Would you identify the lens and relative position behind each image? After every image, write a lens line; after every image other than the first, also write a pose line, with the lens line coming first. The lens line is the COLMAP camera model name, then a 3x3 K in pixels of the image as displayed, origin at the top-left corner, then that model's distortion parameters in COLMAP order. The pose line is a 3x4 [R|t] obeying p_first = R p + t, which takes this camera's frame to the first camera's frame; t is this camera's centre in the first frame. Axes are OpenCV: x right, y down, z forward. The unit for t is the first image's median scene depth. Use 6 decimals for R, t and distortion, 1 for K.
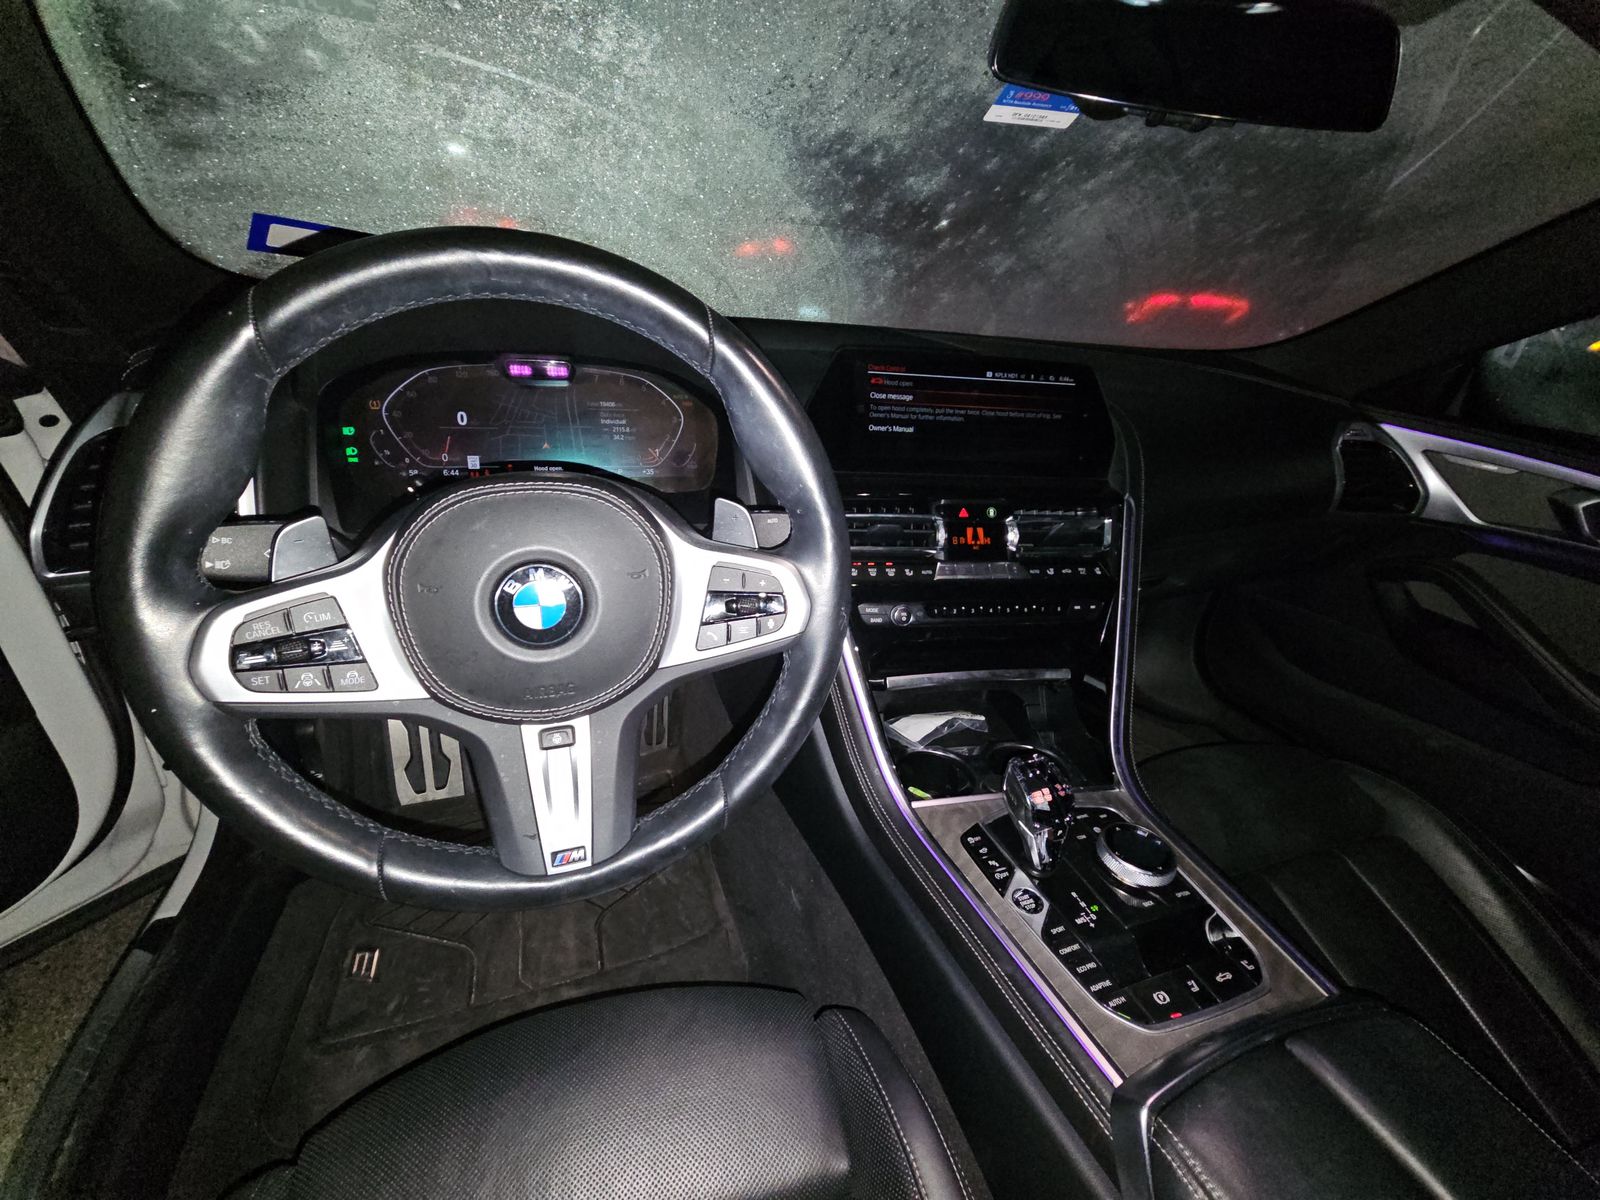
lens RADIAL K [[647.7, 0, 803.1], [0, 647.7, 601.3], [0, 0, 1]] dist [0.008193, -0.008612]
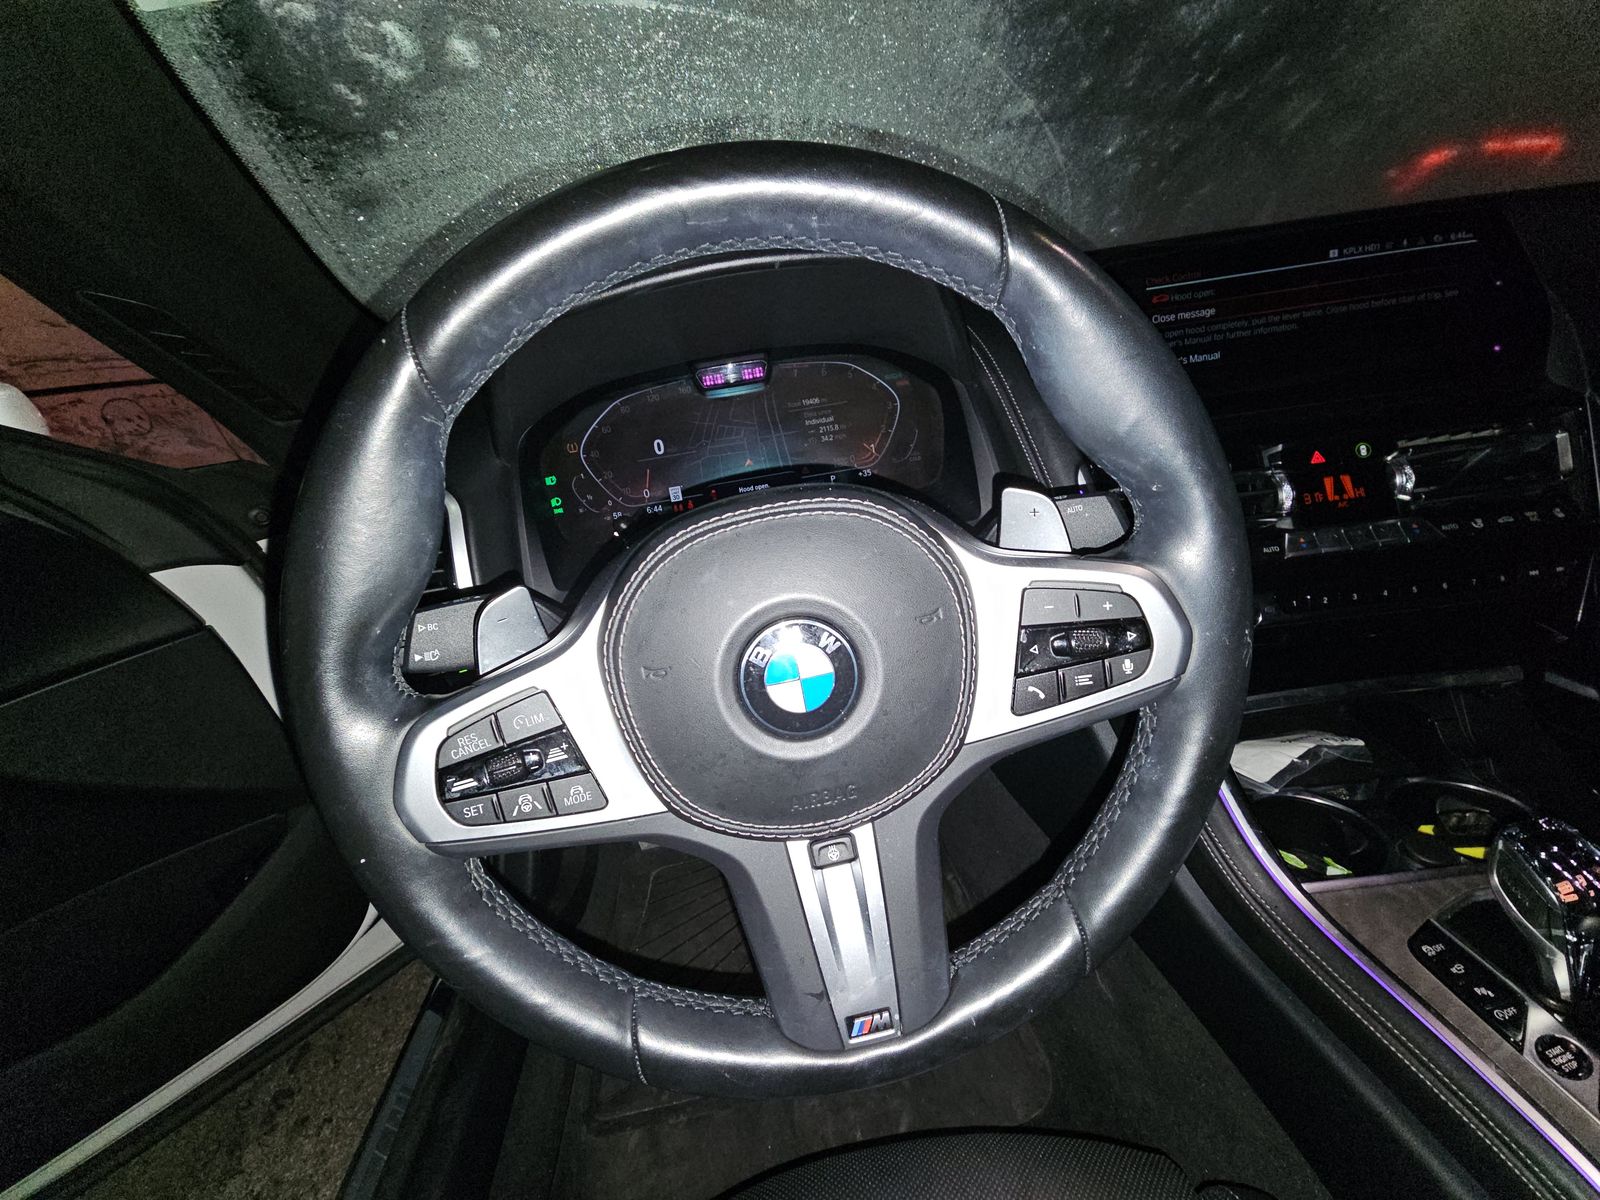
lens RADIAL K [[647.7, 0, 803.1], [0, 647.7, 601.3], [0, 0, 1]] dist [0.008193, -0.008612]
pose [[0.956473, -0.109215, -0.270614, -0.146112], [0.110046, 0.993852, -0.012150, -0.047708], [0.270277, -0.018159, 0.962611, 0.238227]]
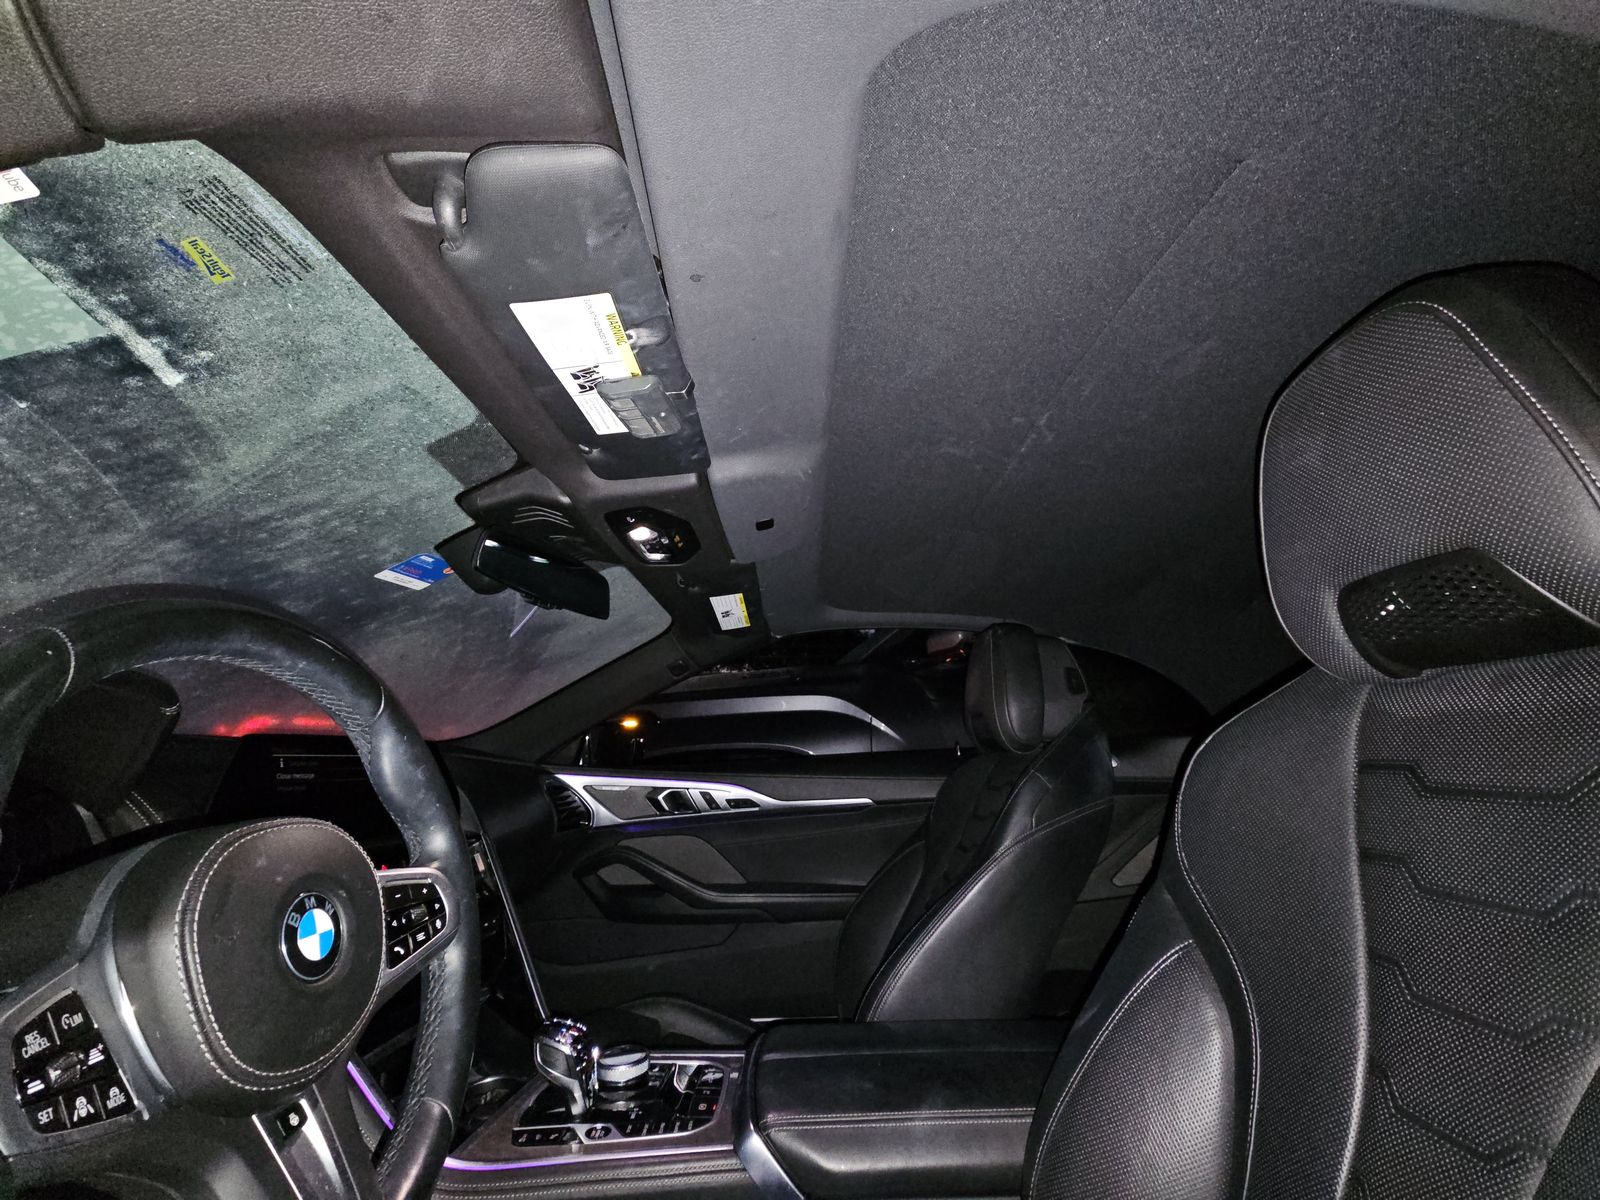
lens RADIAL K [[647.7, 0, 803.1], [0, 647.7, 601.3], [0, 0, 1]] dist [0.008193, -0.008612]
pose [[0.318532, 0.147912, 0.936301, -0.832665], [0.430766, 0.857280, -0.281977, 0.121218], [-0.844380, 0.493146, 0.209356, -0.069543]]
